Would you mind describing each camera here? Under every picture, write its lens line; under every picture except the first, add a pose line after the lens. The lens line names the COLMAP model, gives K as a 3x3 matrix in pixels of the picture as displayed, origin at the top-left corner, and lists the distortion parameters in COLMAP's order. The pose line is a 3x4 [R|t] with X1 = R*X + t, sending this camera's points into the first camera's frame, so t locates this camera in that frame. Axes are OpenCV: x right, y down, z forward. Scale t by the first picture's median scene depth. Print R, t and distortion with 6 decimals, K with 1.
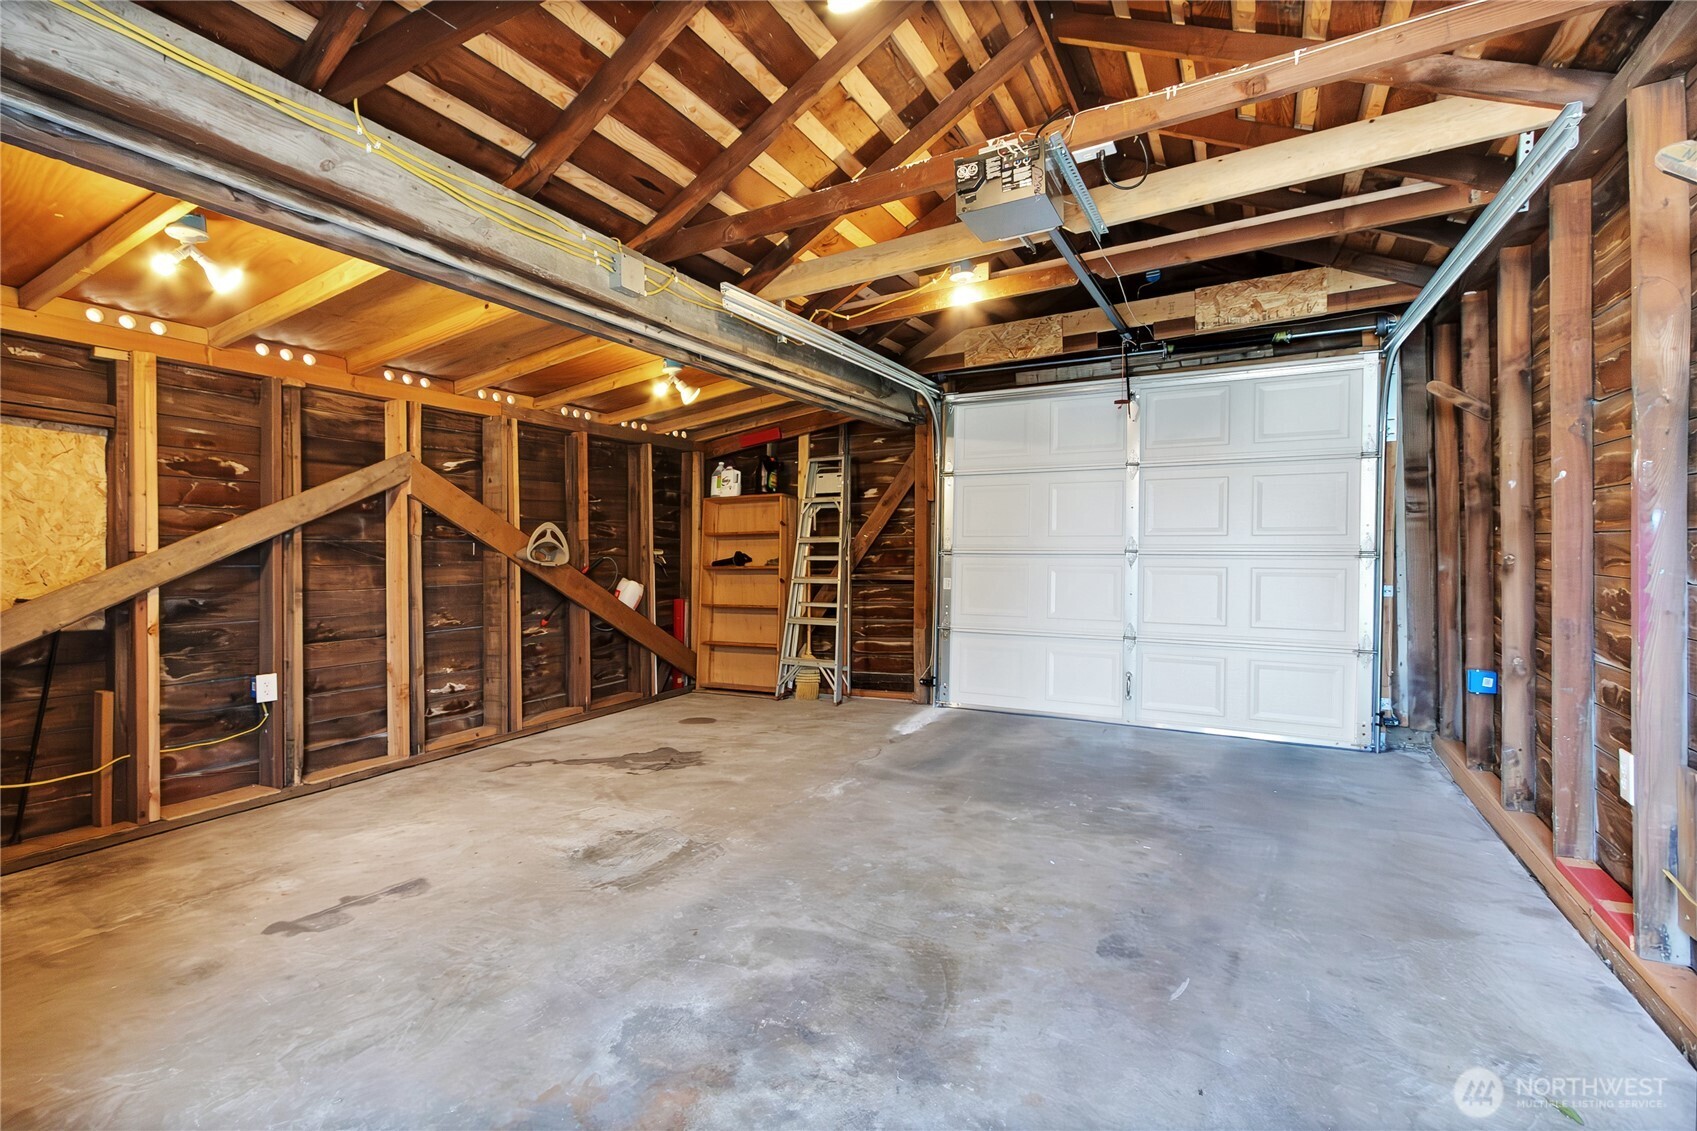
lens RADIAL K [[780.0, 0, 809.0], [0, 780.0, 557.0], [0, 0, 1]] dist [0.004847, -0.000087]
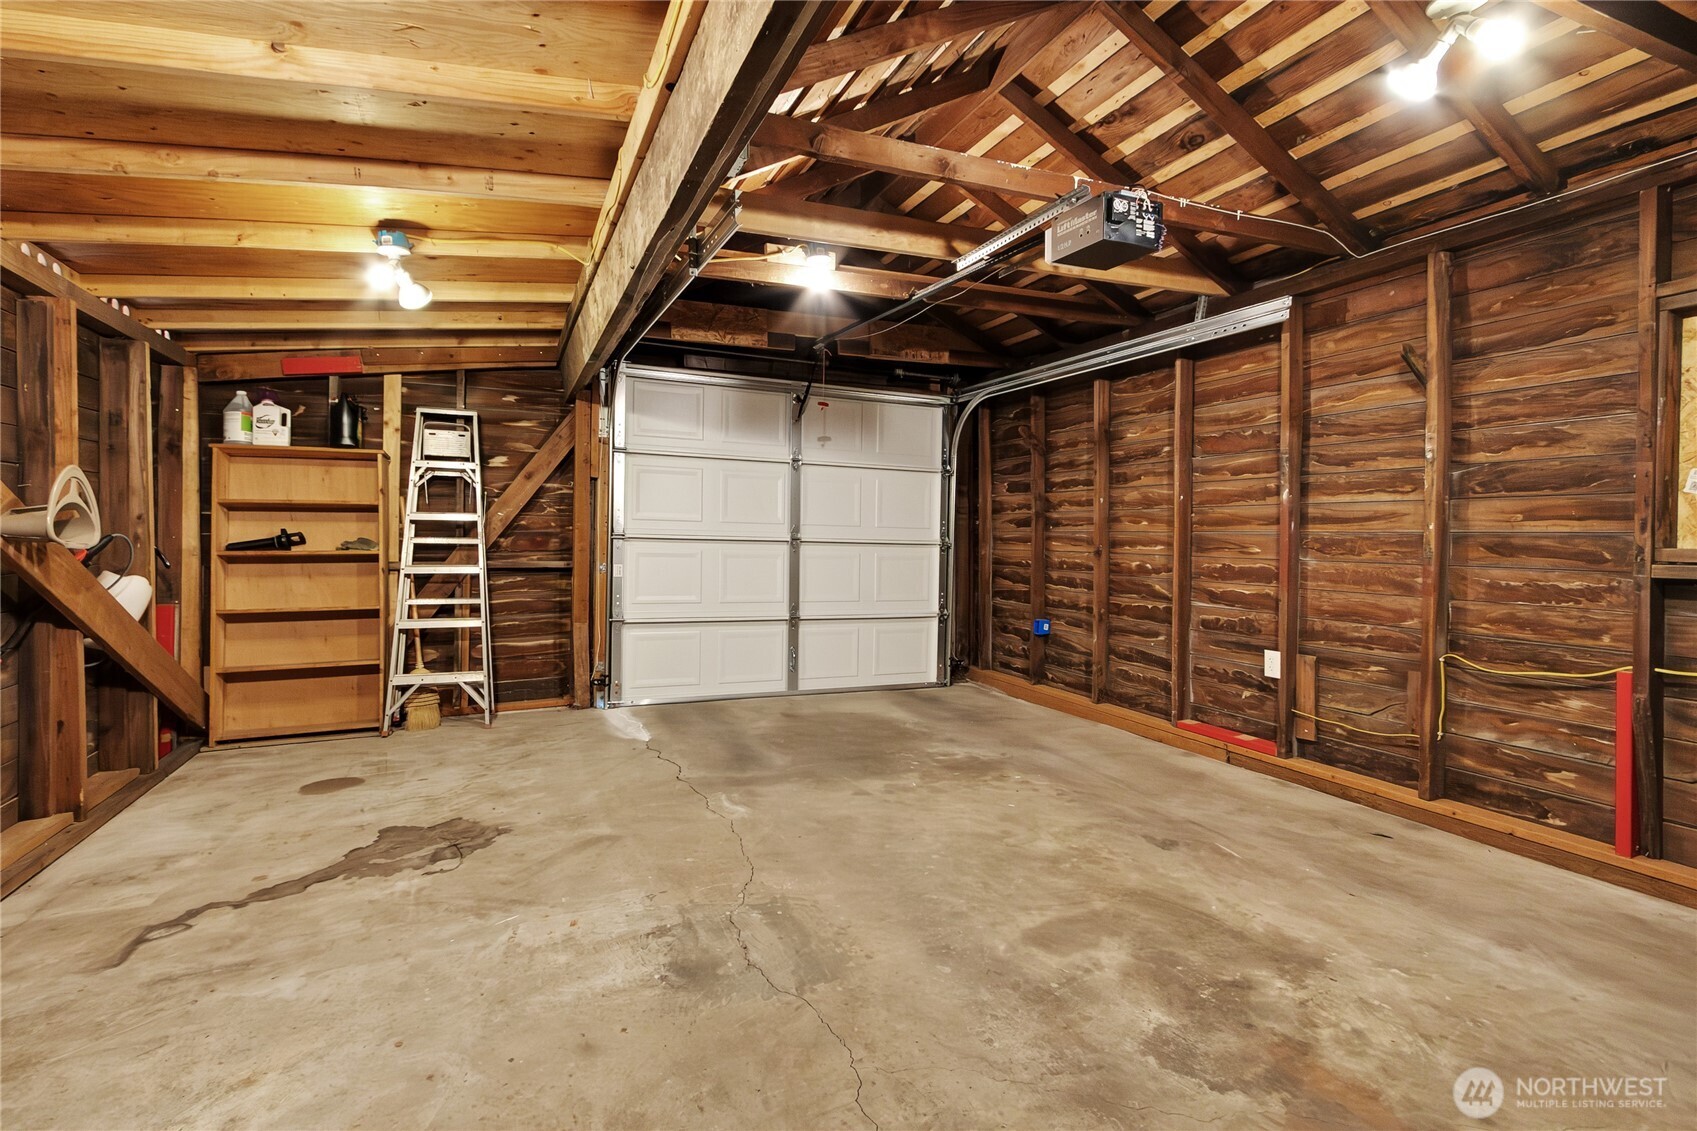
lens RADIAL K [[780.0, 0, 809.0], [0, 780.0, 557.0], [0, 0, 1]] dist [0.004847, -0.000087]
pose [[0.614990, -0.005623, 0.788515, -0.574903], [-0.010362, 0.999831, 0.015212, 0.002909], [-0.788467, -0.017526, 0.614827, 0.380706]]
